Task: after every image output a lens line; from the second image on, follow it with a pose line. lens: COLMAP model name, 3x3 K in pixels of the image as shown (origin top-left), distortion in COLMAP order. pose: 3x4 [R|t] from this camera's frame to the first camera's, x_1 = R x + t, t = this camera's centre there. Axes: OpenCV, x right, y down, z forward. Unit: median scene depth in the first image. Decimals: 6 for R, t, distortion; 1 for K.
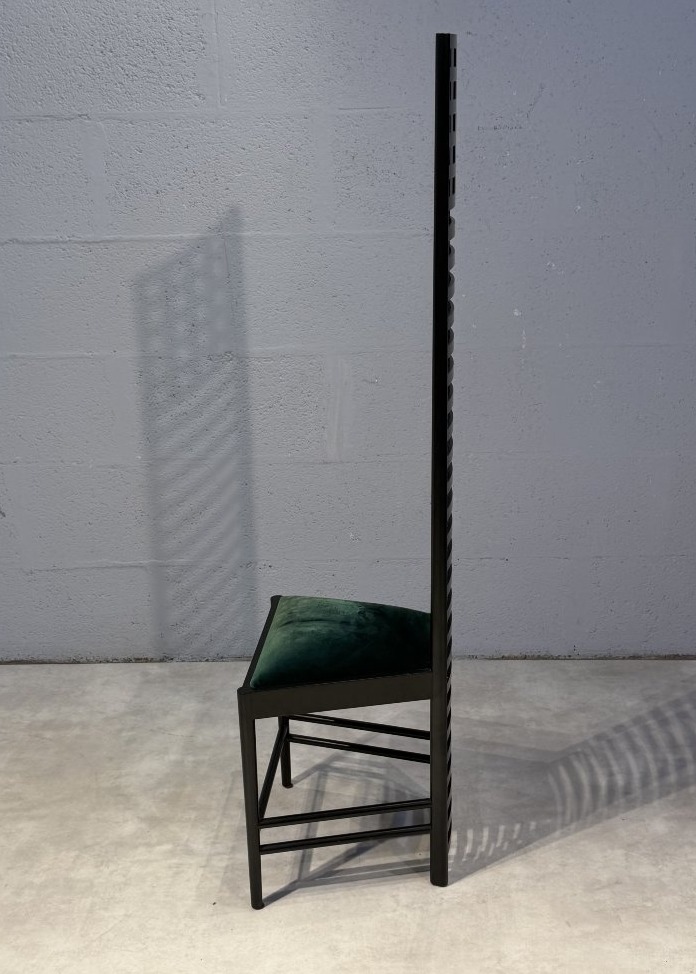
lens RADIAL K [[1222.6, 0, 348.0], [0, 1222.6, 487.0], [0, 0, 1]] dist [0.149846, -0.394084]
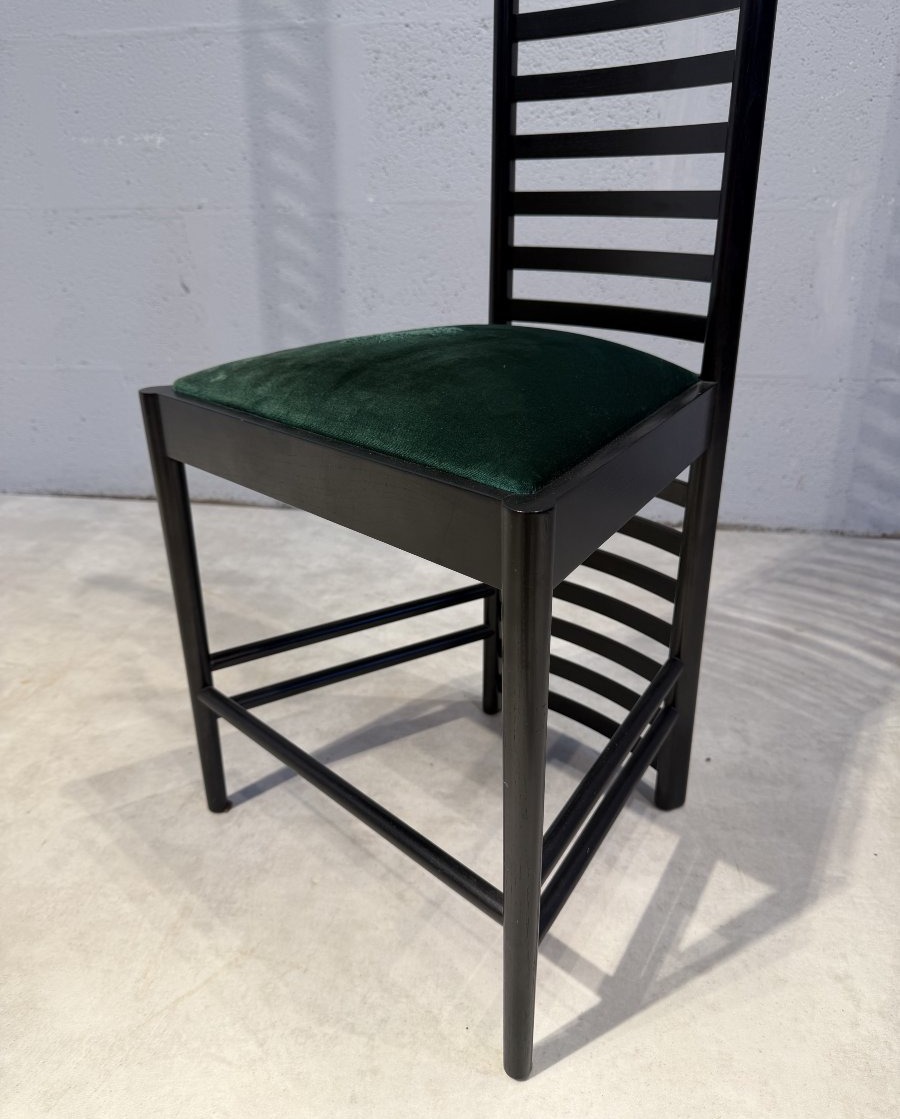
lens RADIAL K [[860.7, 0, 450.0], [0, 860.7, 559.5], [0, 0, 1]] dist [0.003741, -0.009929]
pose [[0.989059, 0.068434, -0.130685, -0.057045], [-0.054137, 0.992458, 0.109981, 0.130022], [0.137226, -0.101703, 0.985305, 0.572807]]
